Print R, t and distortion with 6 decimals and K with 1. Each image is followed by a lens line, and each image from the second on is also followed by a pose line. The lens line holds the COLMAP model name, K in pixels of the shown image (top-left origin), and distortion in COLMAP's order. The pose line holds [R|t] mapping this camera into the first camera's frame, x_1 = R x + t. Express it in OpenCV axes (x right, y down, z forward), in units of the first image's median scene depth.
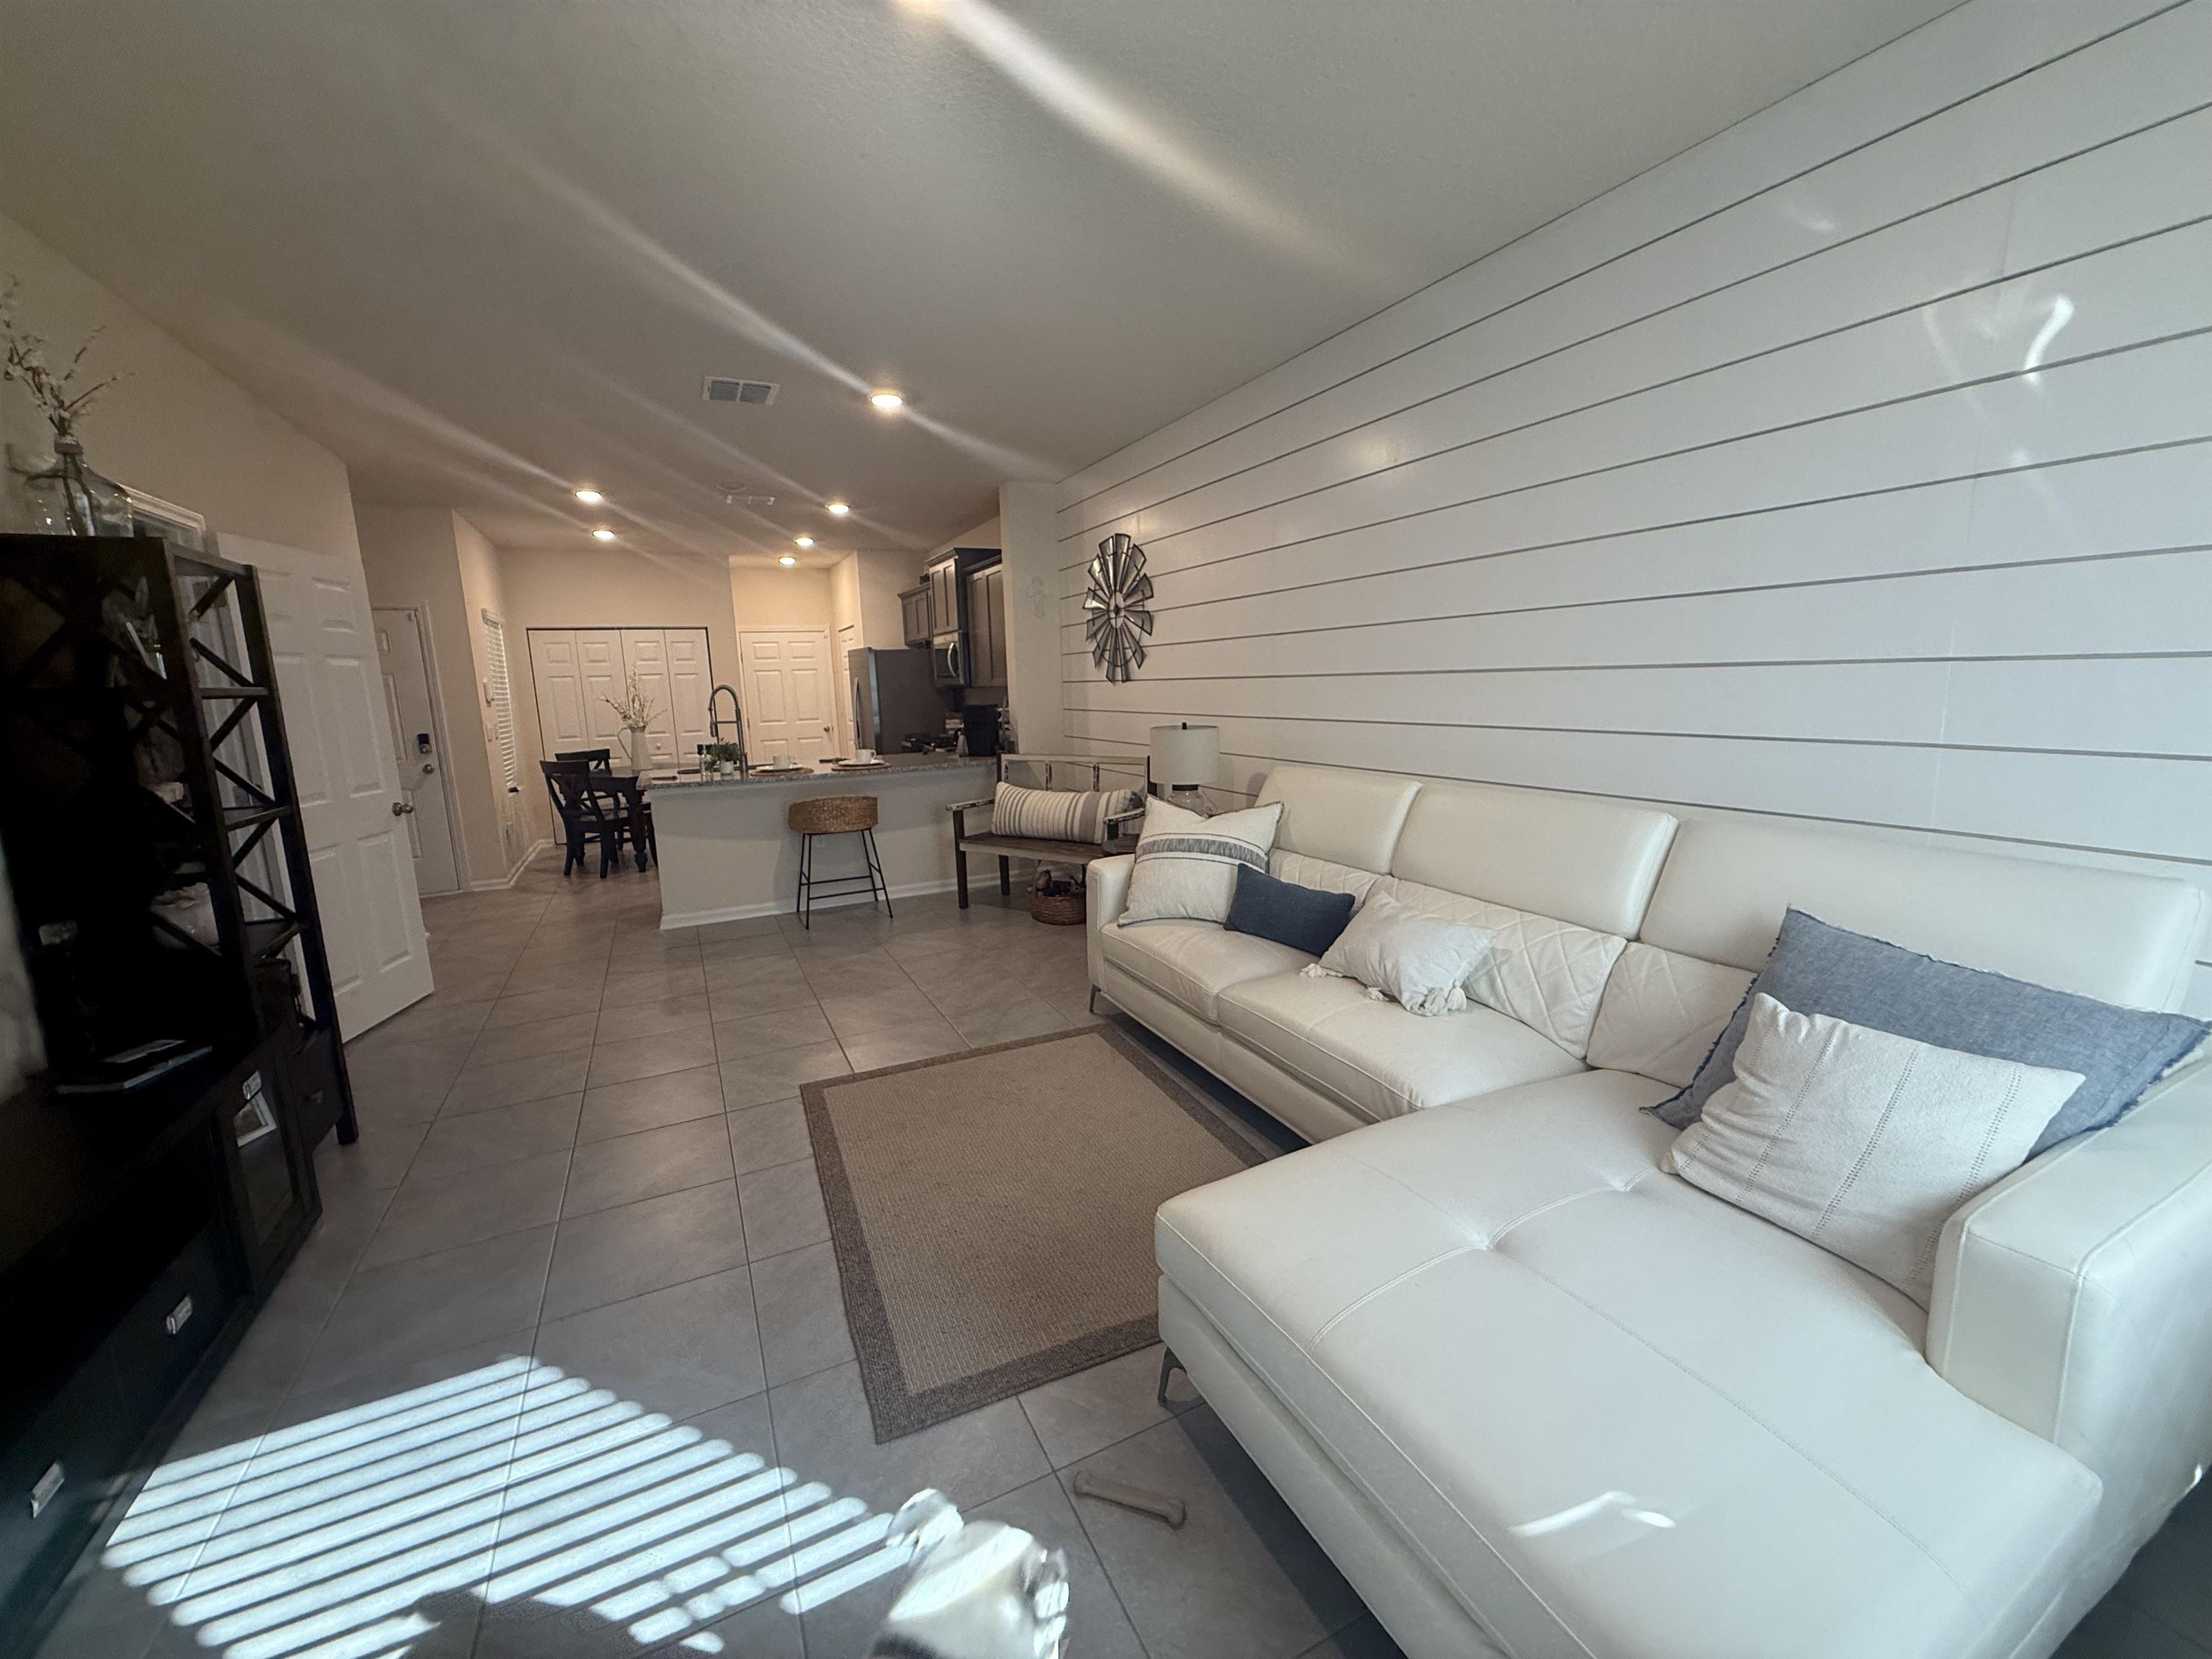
lens RADIAL K [[881.1, 0, 1094.0], [0, 881.1, 827.4], [0, 0, 1]] dist [-0.001094, 0.000089]
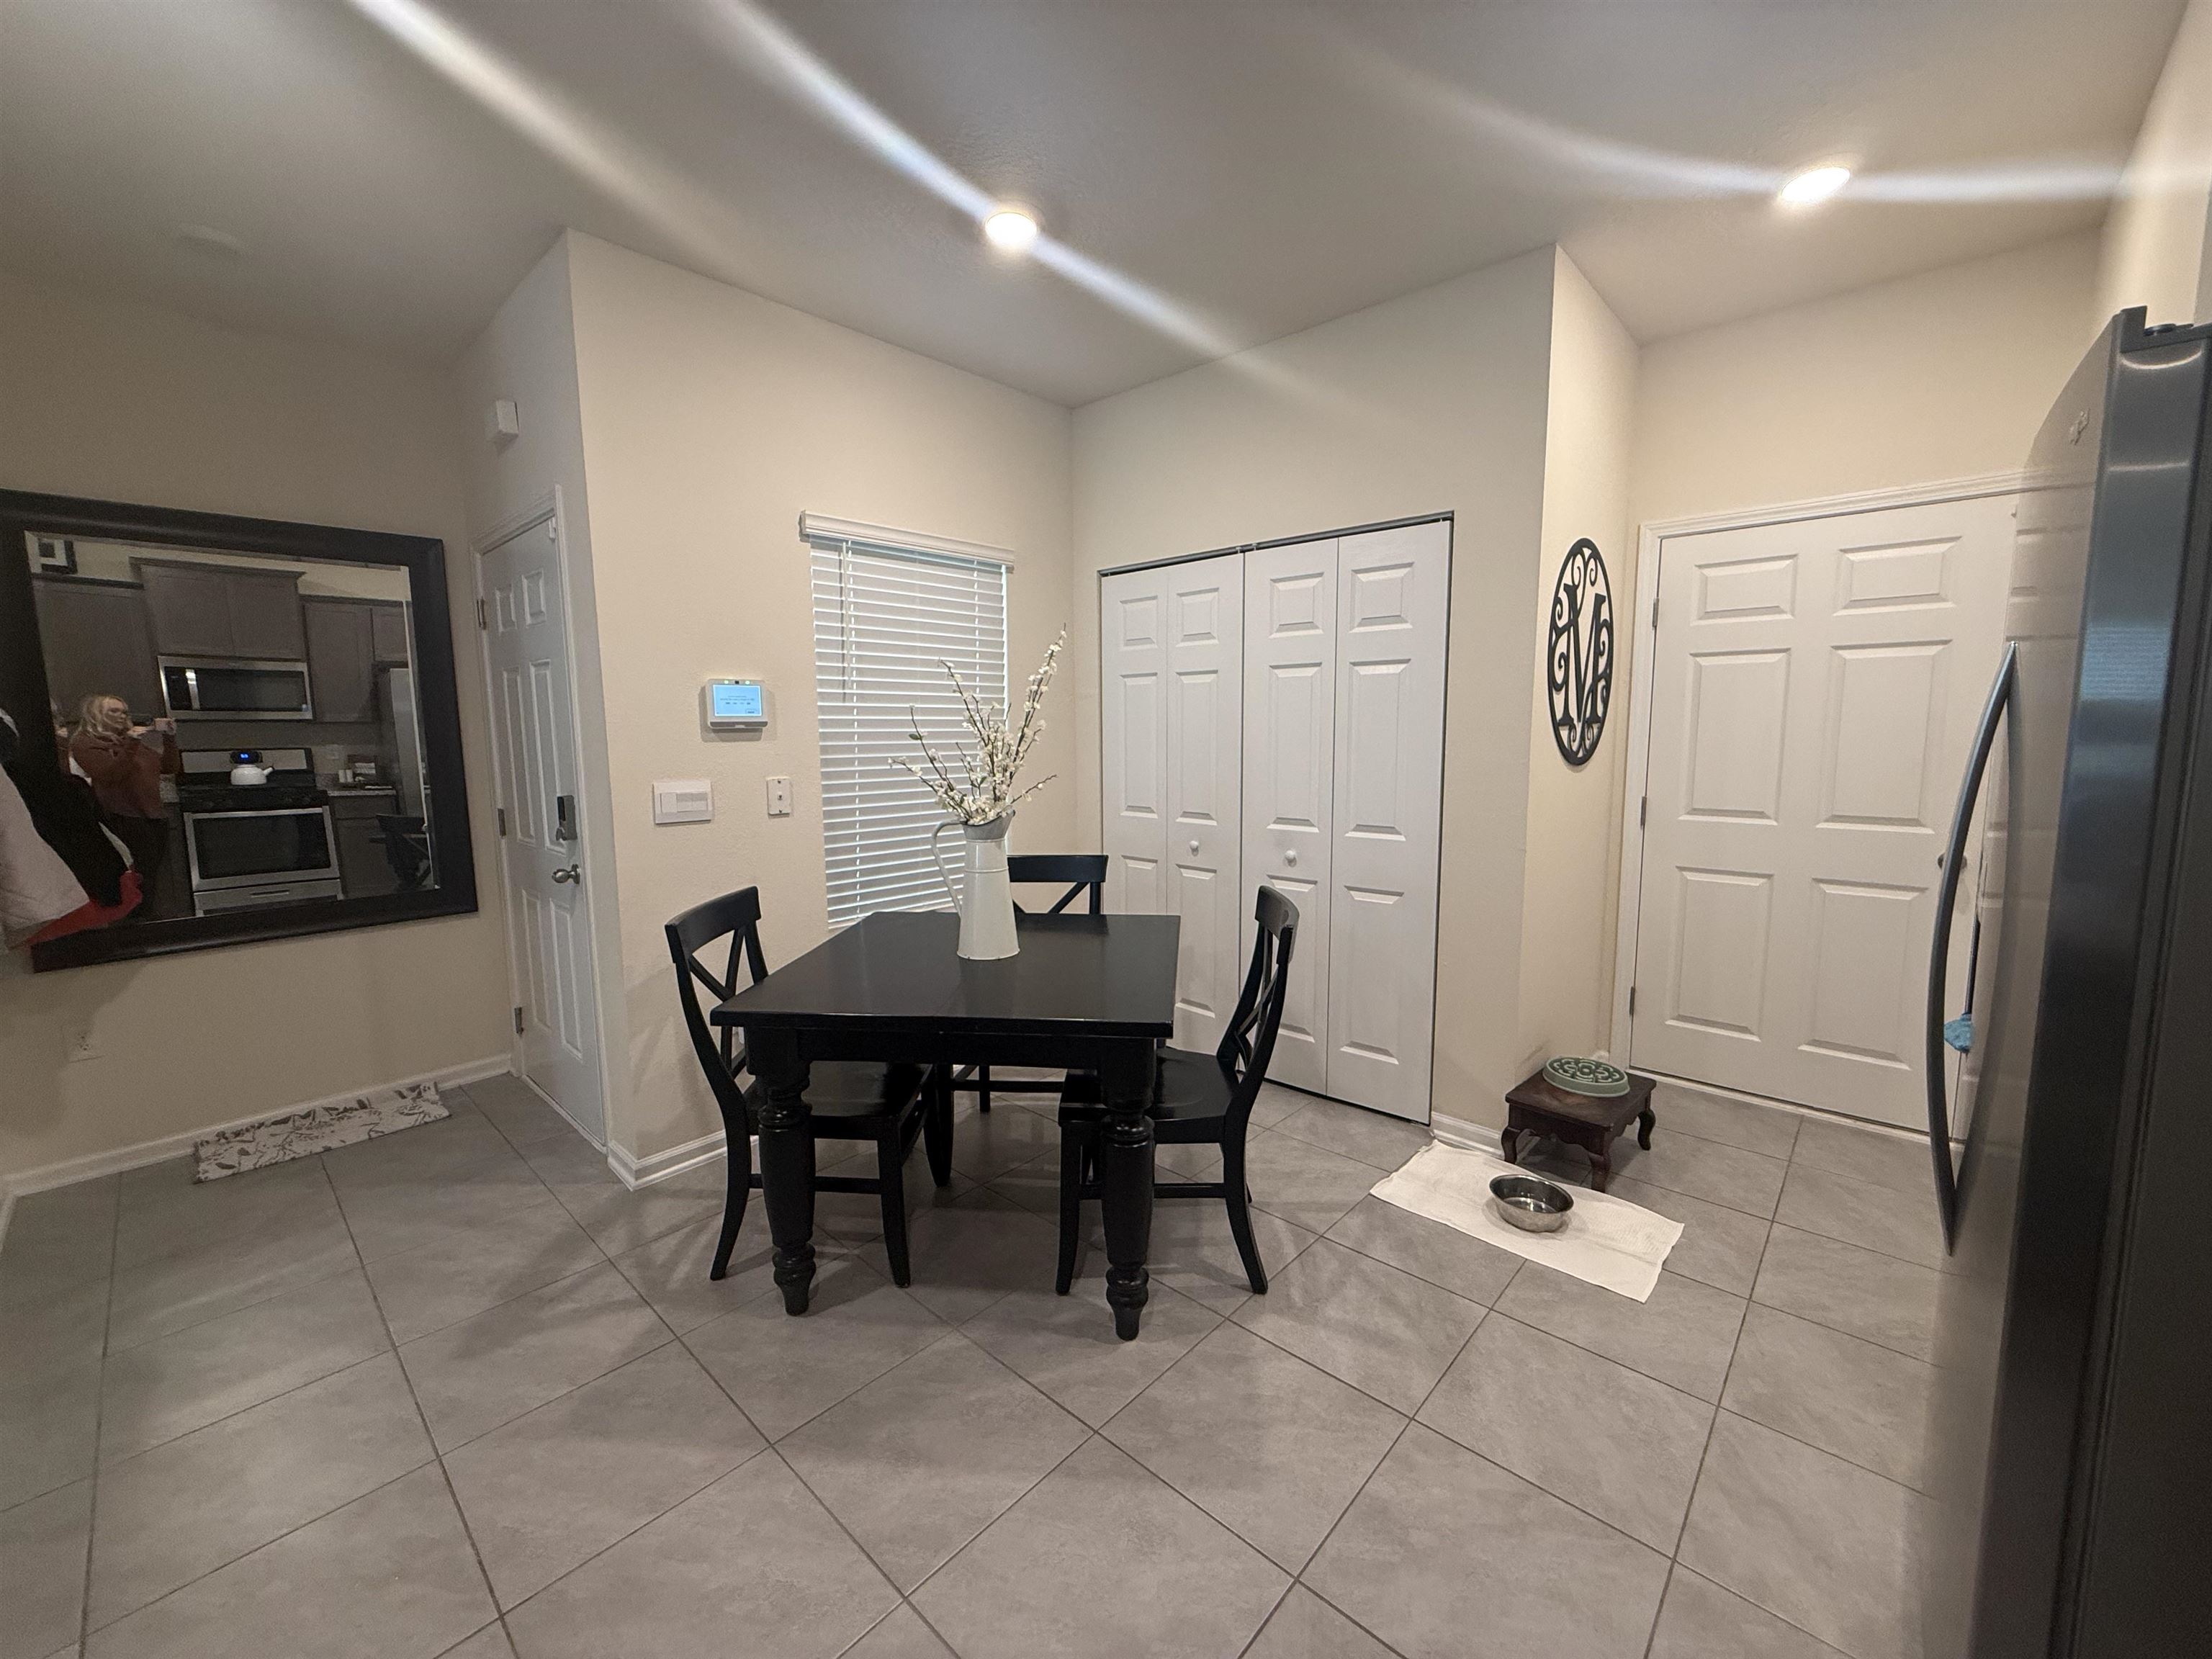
lens RADIAL K [[881.1, 0, 1099.9], [0, 881.1, 822.6], [0, 0, 1]] dist [-0.001094, 0.000089]
pose [[0.355301, 0.131783, -0.925416, -0.458850], [-0.152860, 0.984876, 0.081562, -0.319135], [0.922169, 0.112480, 0.370072, 2.005954]]
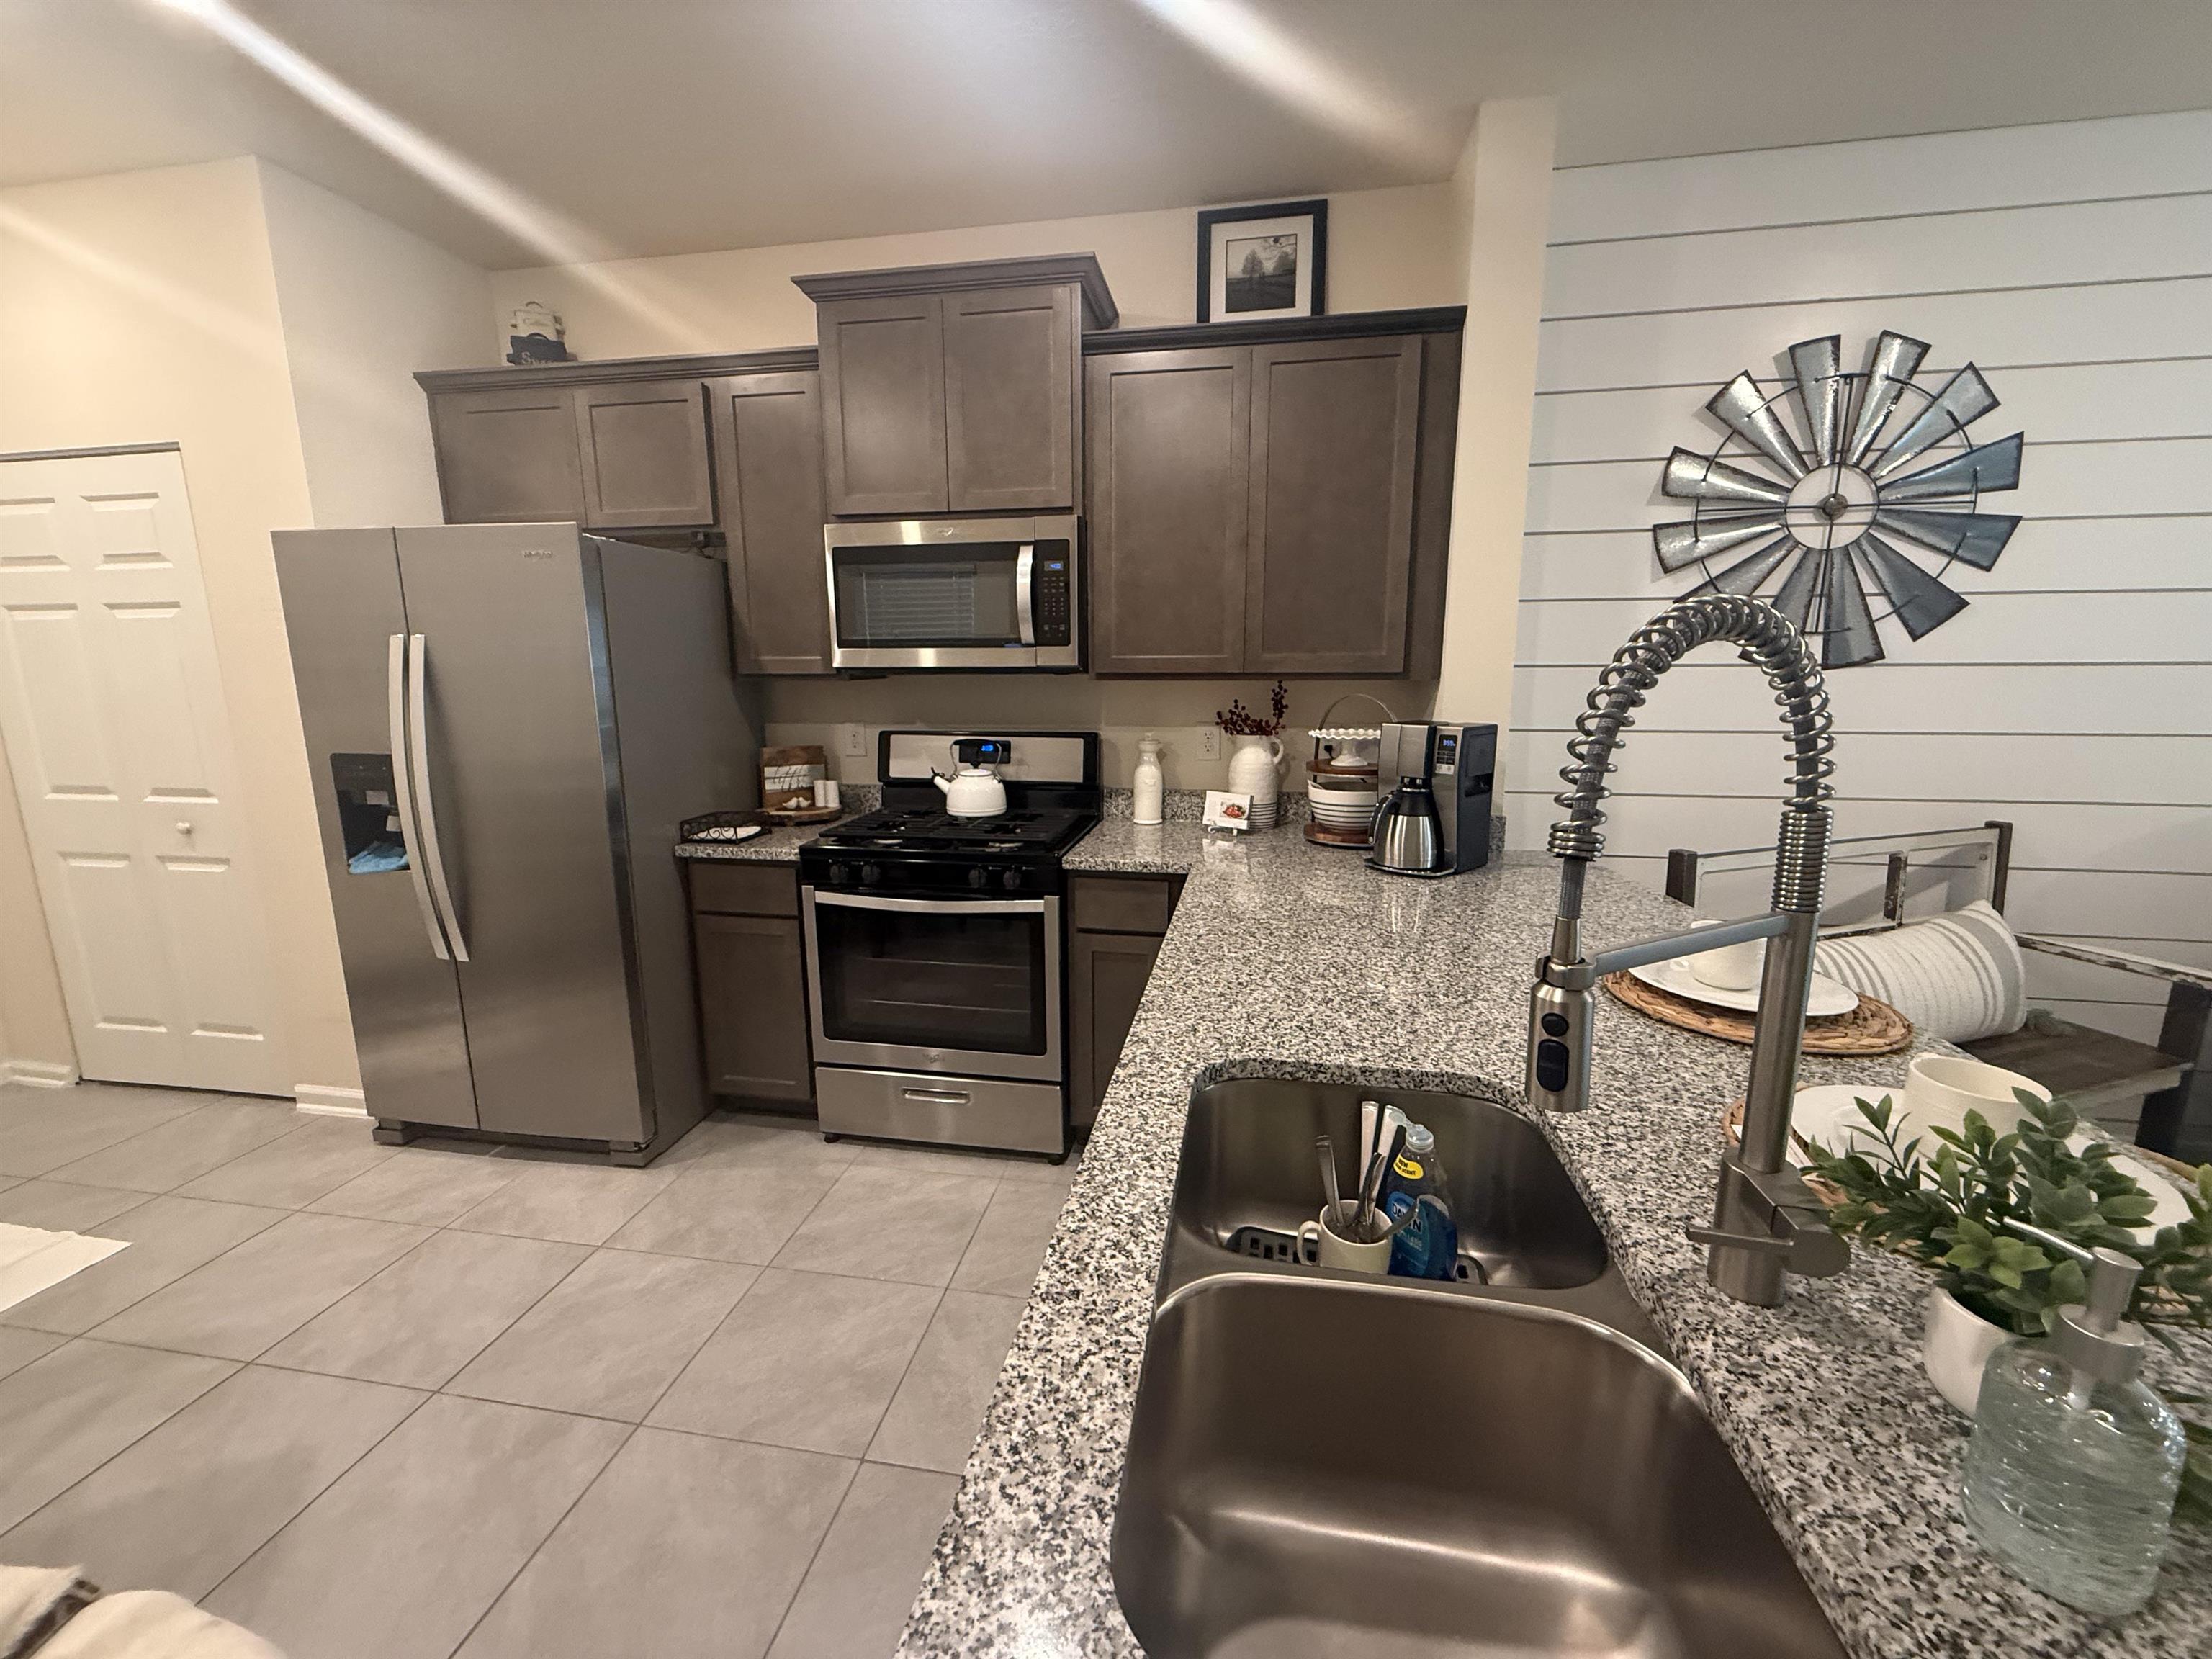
lens RADIAL K [[881.1, 0, 1107.0], [0, 881.1, 824.4], [0, 0, 1]] dist [-0.001094, 0.000089]
pose [[0.588111, -0.119285, 0.799935, -0.909438], [0.120217, 0.990970, 0.059389, -0.251001], [-0.799796, 0.061239, 0.597140, 1.653656]]
